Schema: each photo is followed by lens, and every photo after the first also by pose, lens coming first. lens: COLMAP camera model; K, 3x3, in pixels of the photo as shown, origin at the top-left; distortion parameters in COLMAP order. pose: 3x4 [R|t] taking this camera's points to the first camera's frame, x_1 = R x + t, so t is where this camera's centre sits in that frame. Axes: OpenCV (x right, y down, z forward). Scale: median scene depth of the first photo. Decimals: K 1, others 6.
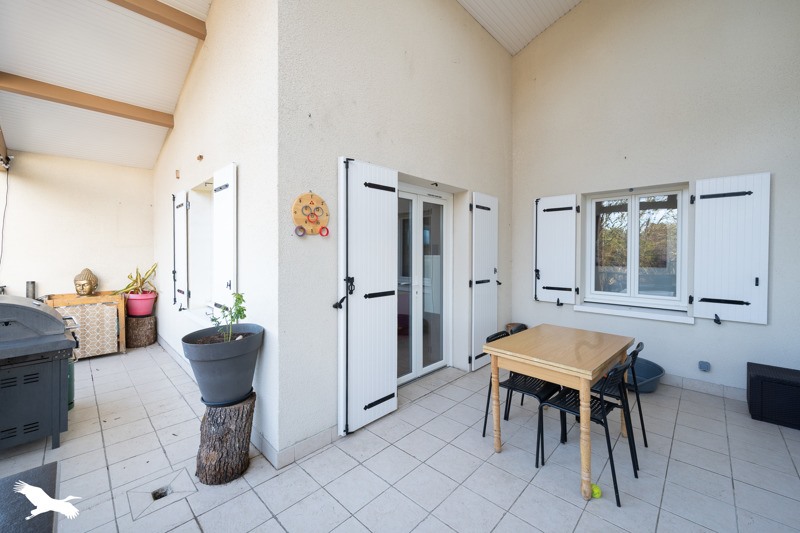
lens RADIAL K [[319.0, 0, 401.1], [0, 319.0, 261.0], [0, 0, 1]] dist [-0.001253, -0.000167]
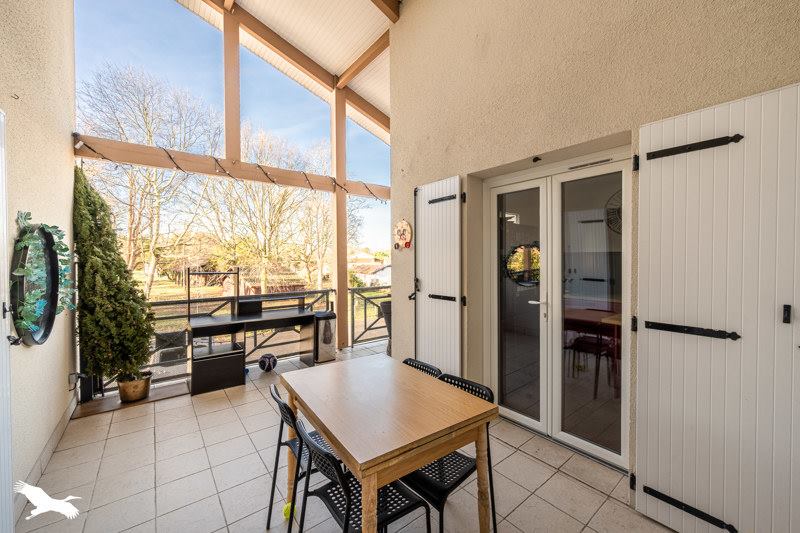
lens RADIAL K [[319.0, 0, 401.0], [0, 319.0, 262.9], [0, 0, 1]] dist [-0.001253, -0.000167]
pose [[-0.134606, 0.015032, -0.990785, 1.111478], [-0.020650, 0.999625, 0.017972, -0.032820], [0.990684, 0.022879, -0.134245, 1.081999]]
